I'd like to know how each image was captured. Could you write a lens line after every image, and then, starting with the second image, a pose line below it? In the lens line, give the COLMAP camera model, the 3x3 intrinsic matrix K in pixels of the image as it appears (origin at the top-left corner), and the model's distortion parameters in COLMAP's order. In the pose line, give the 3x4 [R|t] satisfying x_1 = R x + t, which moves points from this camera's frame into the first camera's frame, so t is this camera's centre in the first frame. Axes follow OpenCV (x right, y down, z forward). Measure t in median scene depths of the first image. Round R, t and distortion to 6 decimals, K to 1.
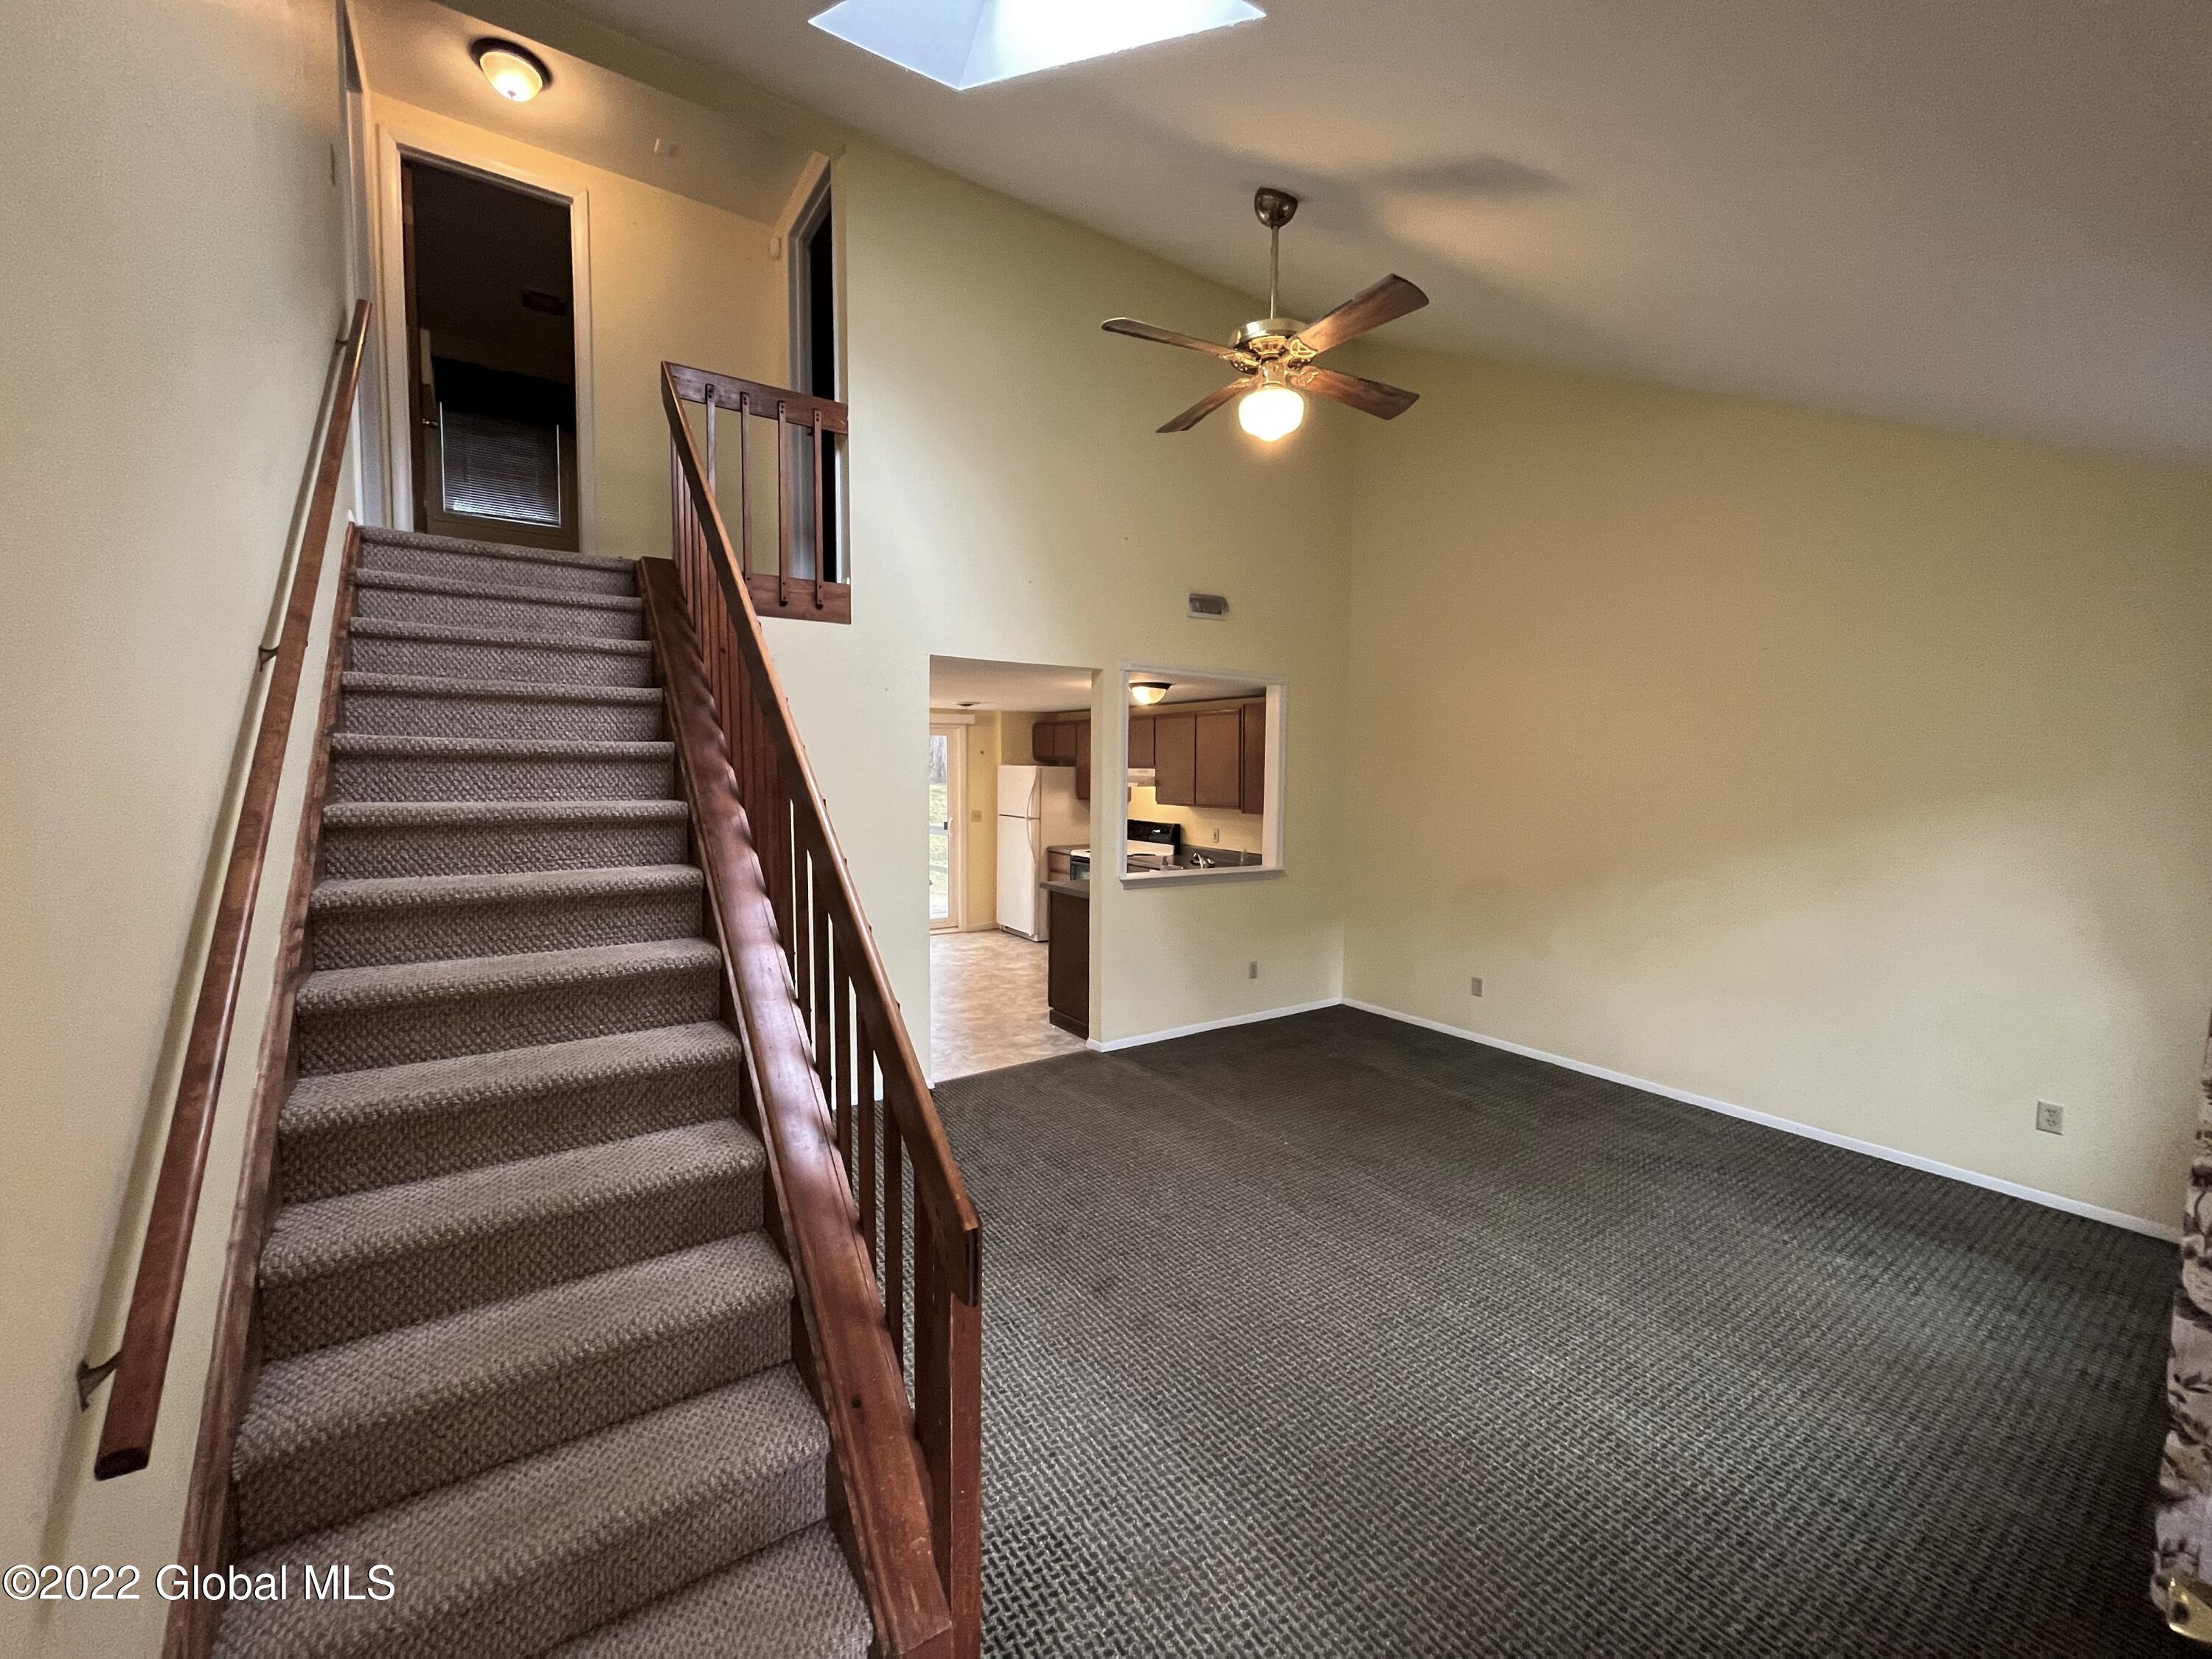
lens RADIAL K [[884.4, 0, 1106.0], [0, 884.4, 829.5], [0, 0, 1]] dist [0.001787, 0.000074]
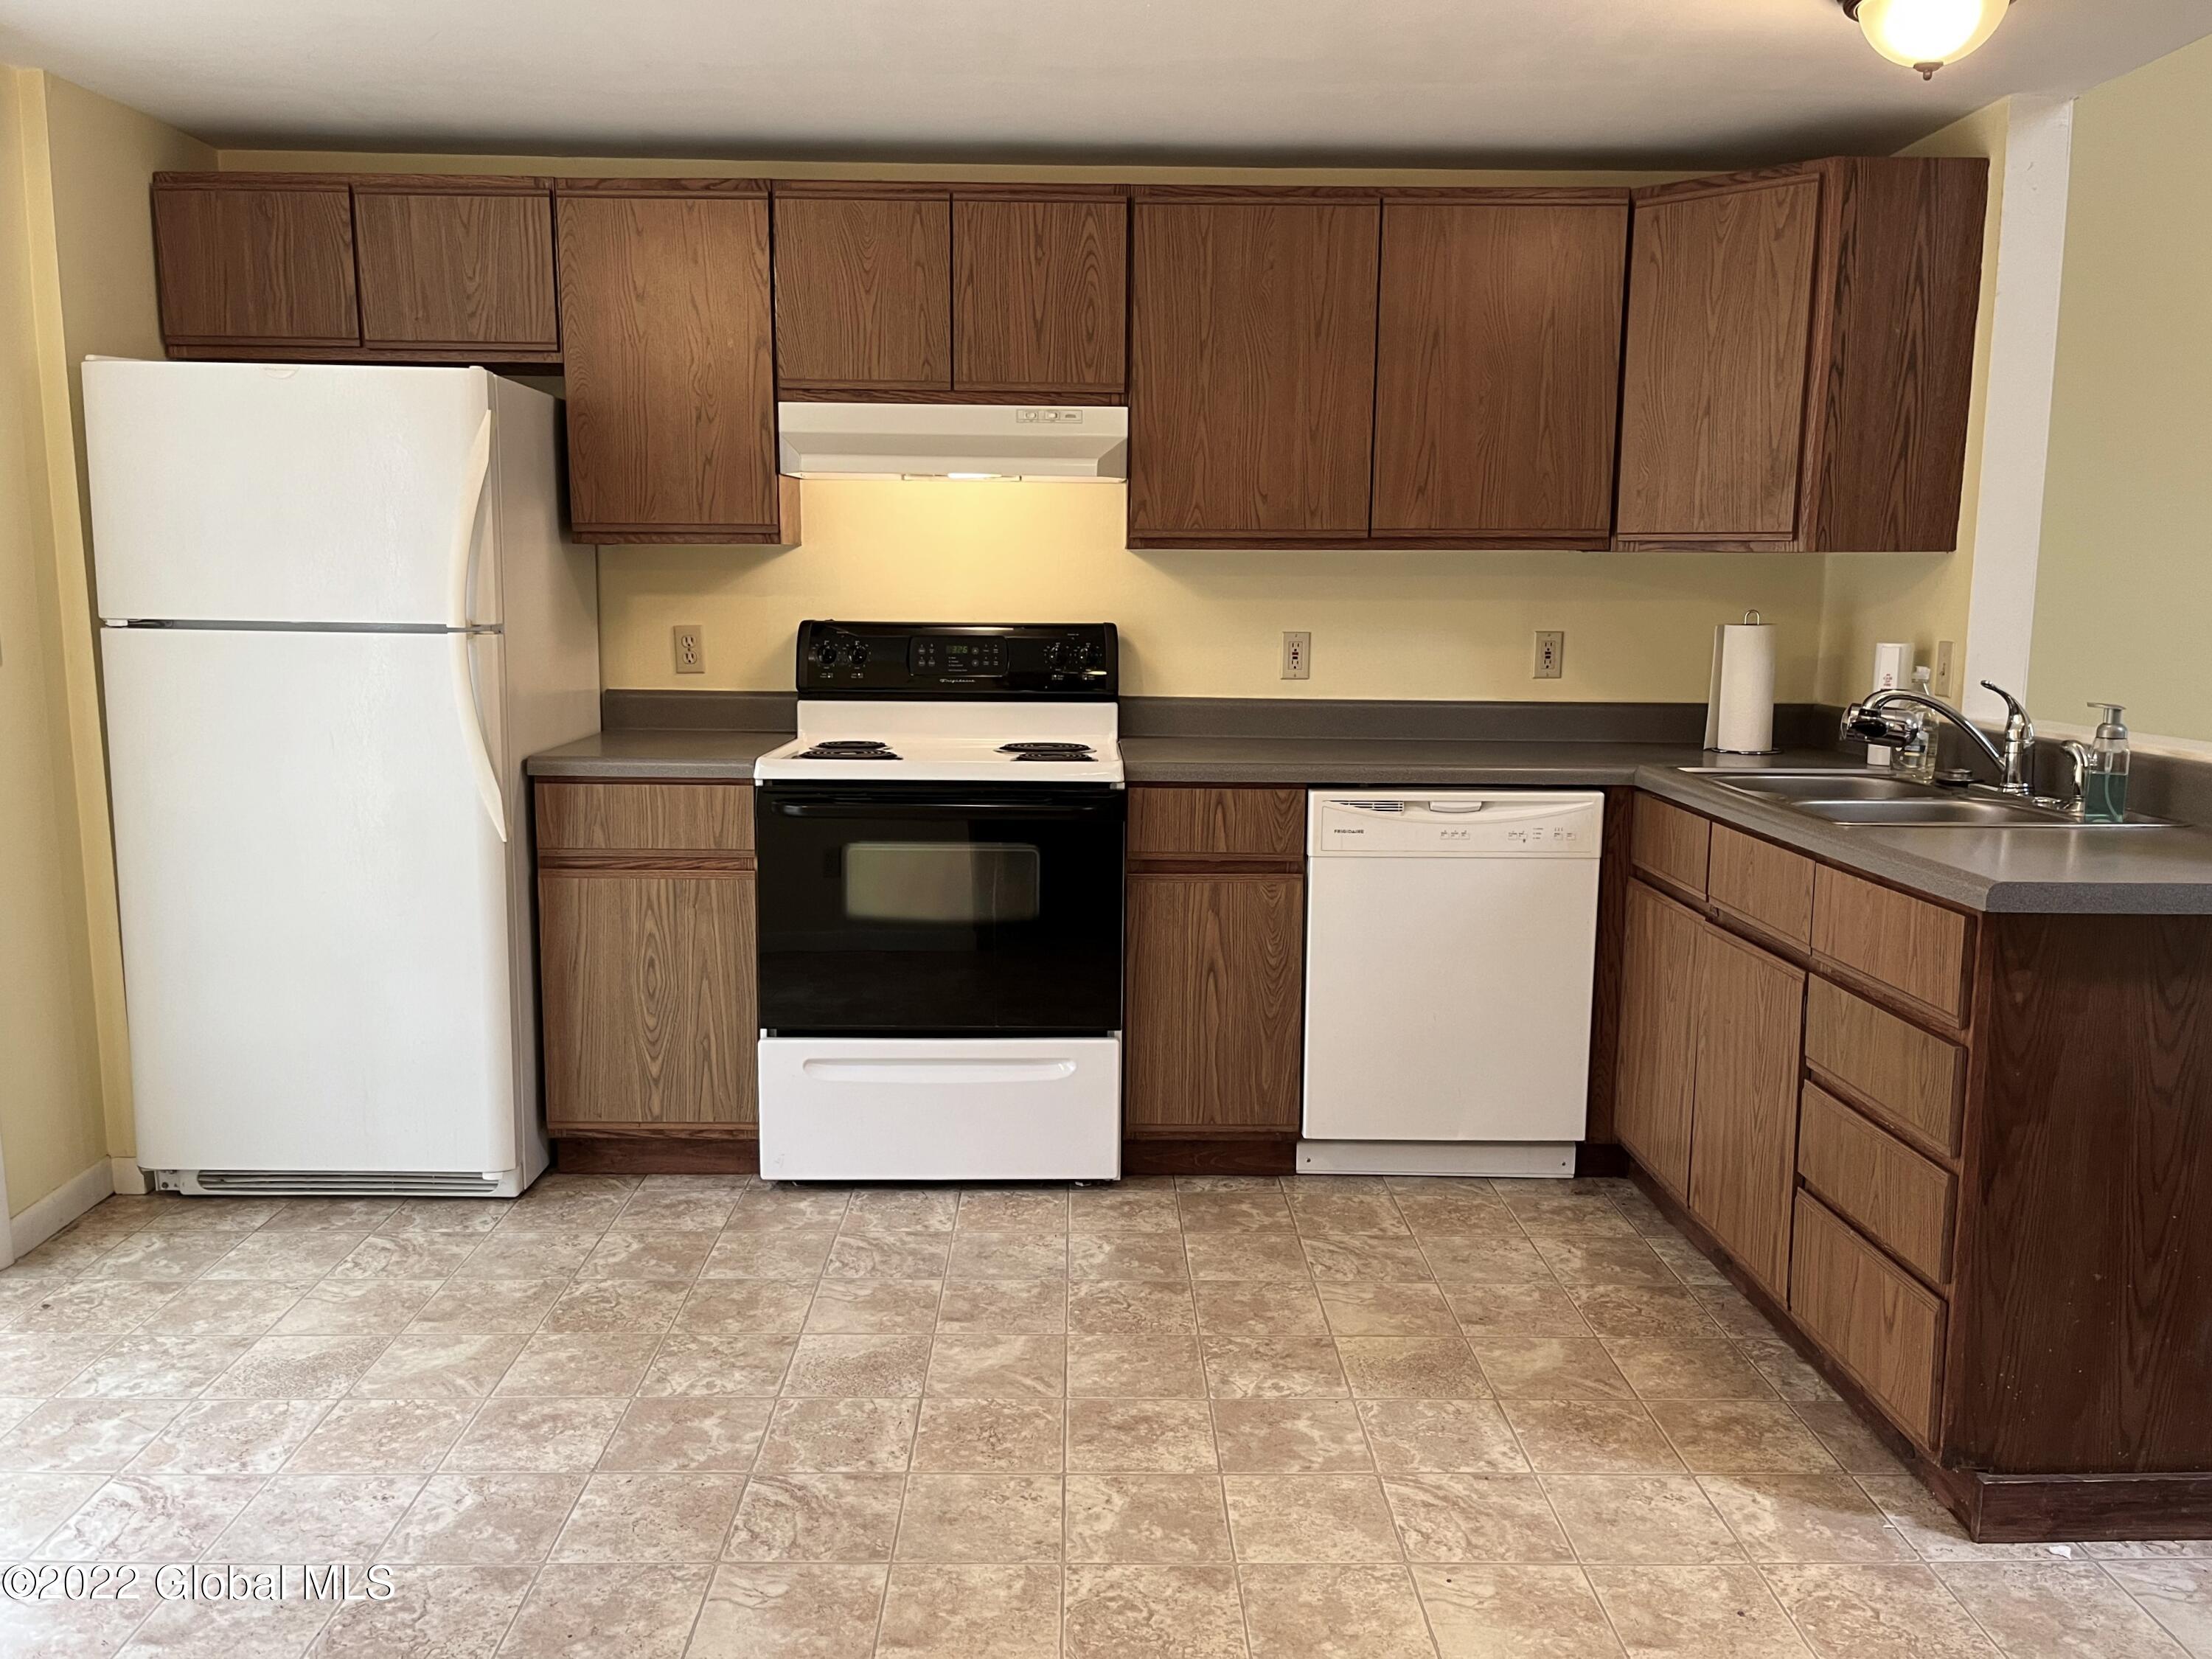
lens RADIAL K [[1742.5, 0, 1094.7], [0, 1742.5, 833.9], [0, 0, 1]] dist [0.063734, -0.074878]
pose [[0.554912, -0.129120, 0.821828, -0.339915], [0.055274, 0.991421, 0.118443, -0.005543], [-0.830071, -0.020299, 0.557288, 0.638385]]
